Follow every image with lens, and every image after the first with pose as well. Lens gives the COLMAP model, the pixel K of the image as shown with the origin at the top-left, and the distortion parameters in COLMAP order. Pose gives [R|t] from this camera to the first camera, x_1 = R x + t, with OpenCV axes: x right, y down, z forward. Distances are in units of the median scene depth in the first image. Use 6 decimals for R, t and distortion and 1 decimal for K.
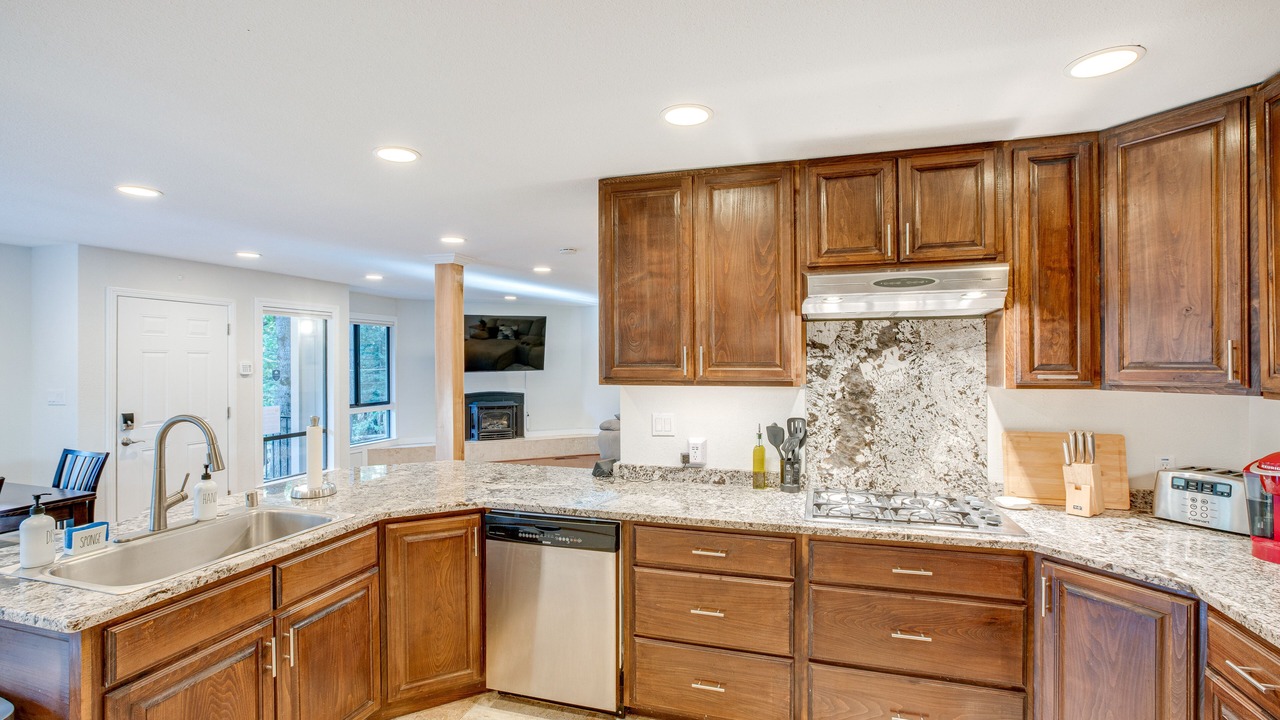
lens RADIAL K [[585.3, 0, 640.8], [0, 585.3, 358.1], [0, 0, 1]] dist [0.002650, 0.001402]
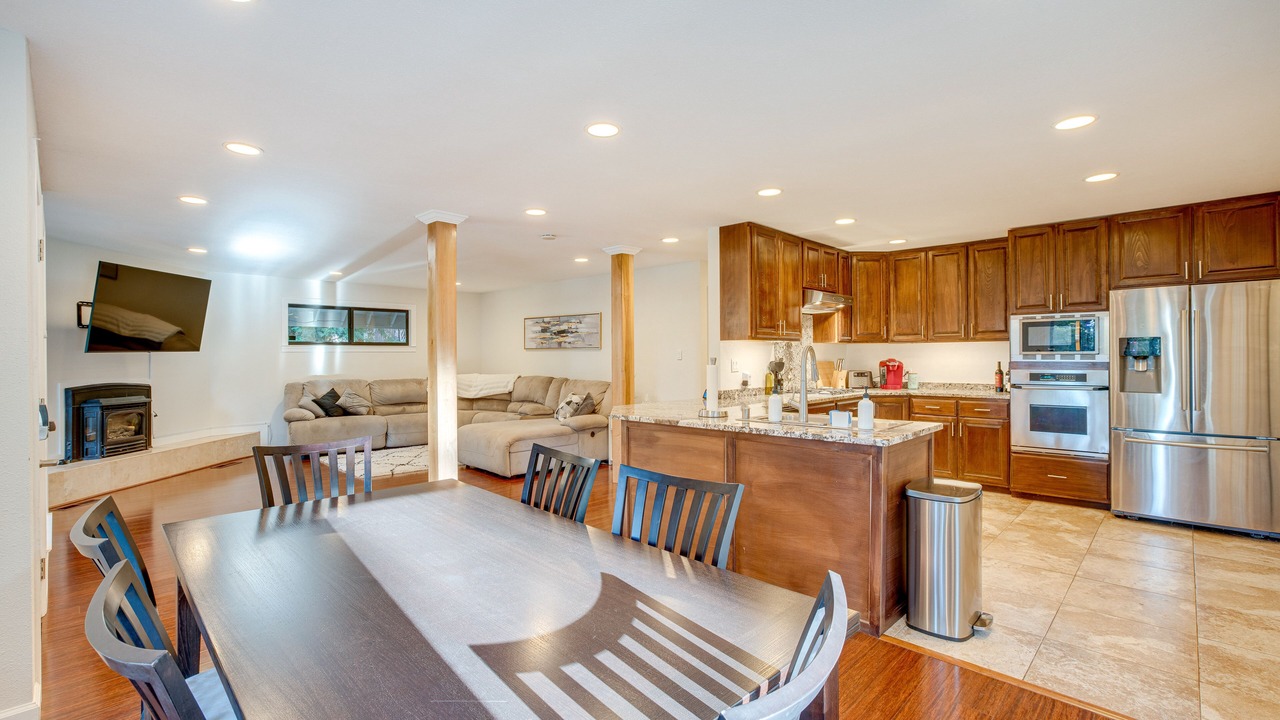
lens RADIAL K [[585.3, 0, 641.3], [0, 585.3, 356.1], [0, 0, 1]] dist [0.002650, 0.001402]
pose [[0.452482, 0.000298, 0.891773, -0.594487], [0.005597, 0.999979, -0.003174, 0.033705], [-0.891756, 0.006428, 0.452471, 0.173647]]
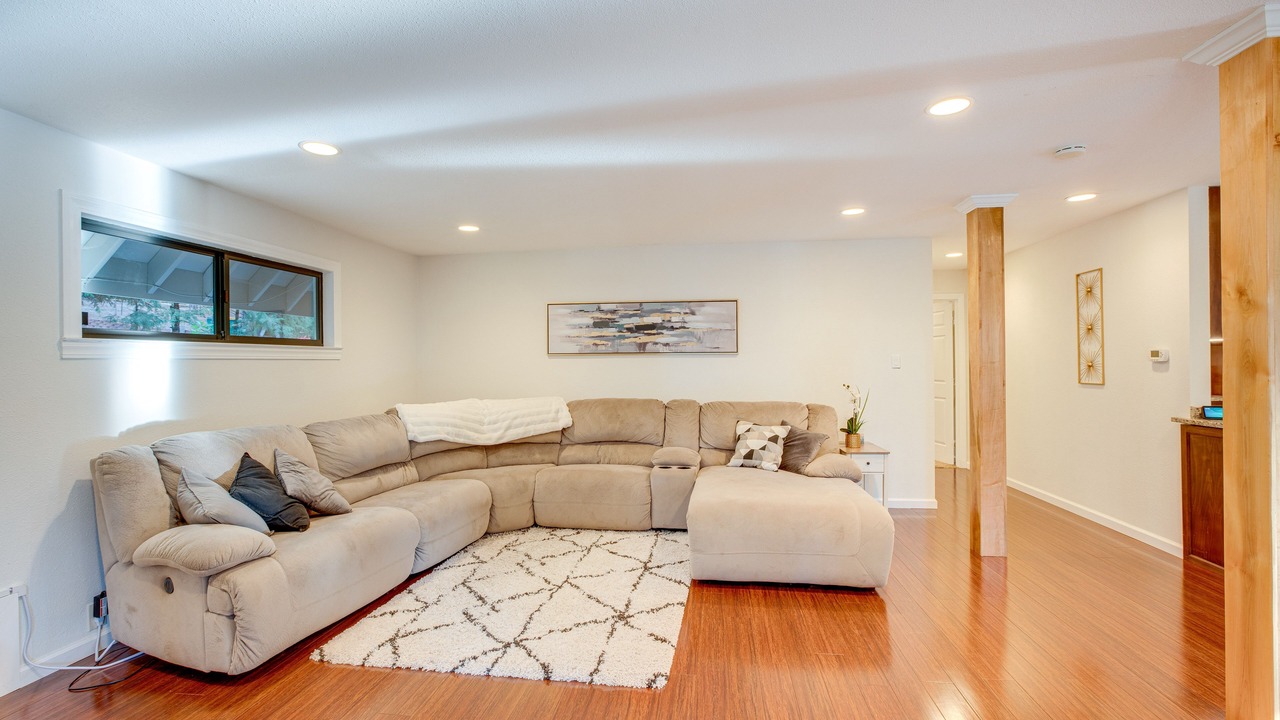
lens RADIAL K [[585.3, 0, 643.0], [0, 585.3, 361.4], [0, 0, 1]] dist [0.002650, 0.001402]
pose [[-0.187825, 0.002568, 0.982199, -0.379451], [0.013545, 0.999908, -0.000024, 0.025160], [-0.982109, 0.013299, -0.187843, 0.880134]]
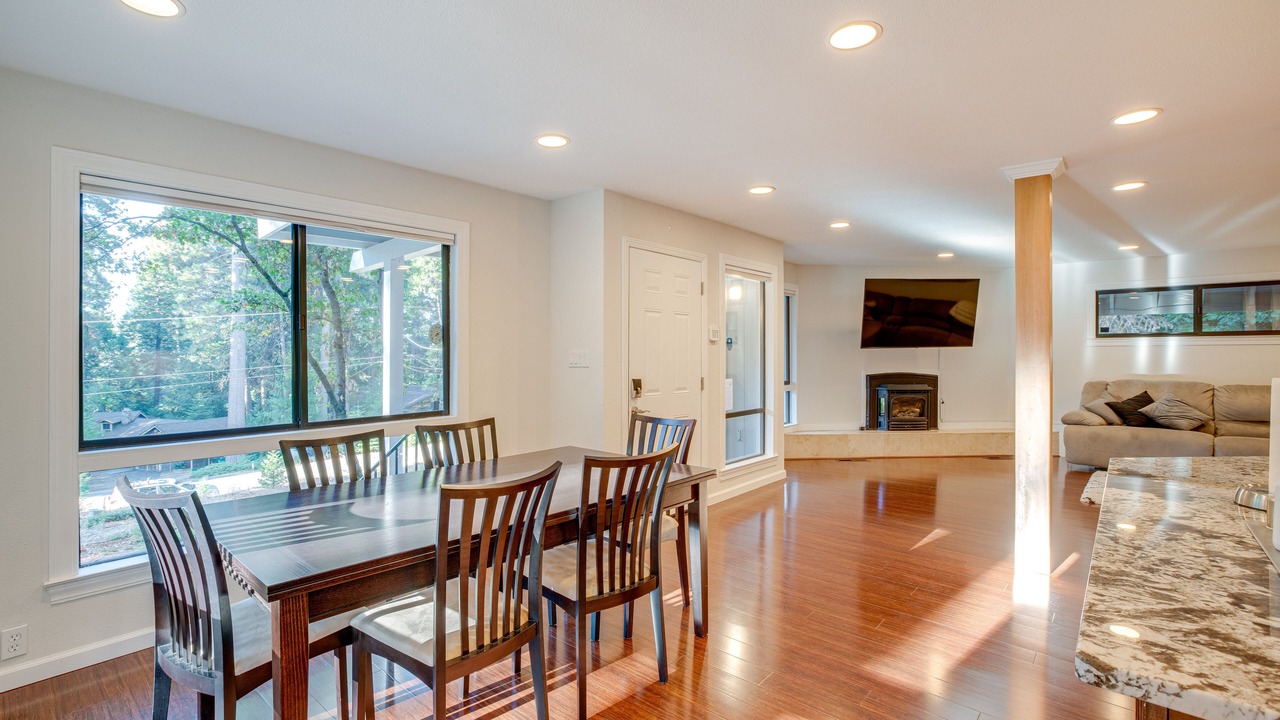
lens RADIAL K [[585.3, 0, 636.8], [0, 585.3, 358.1], [0, 0, 1]] dist [0.002650, 0.001402]
pose [[0.927130, 0.004164, -0.374718, -0.300544], [-0.000241, 0.999945, 0.010518, 0.029603], [0.374741, -0.009661, 0.927079, 0.097043]]
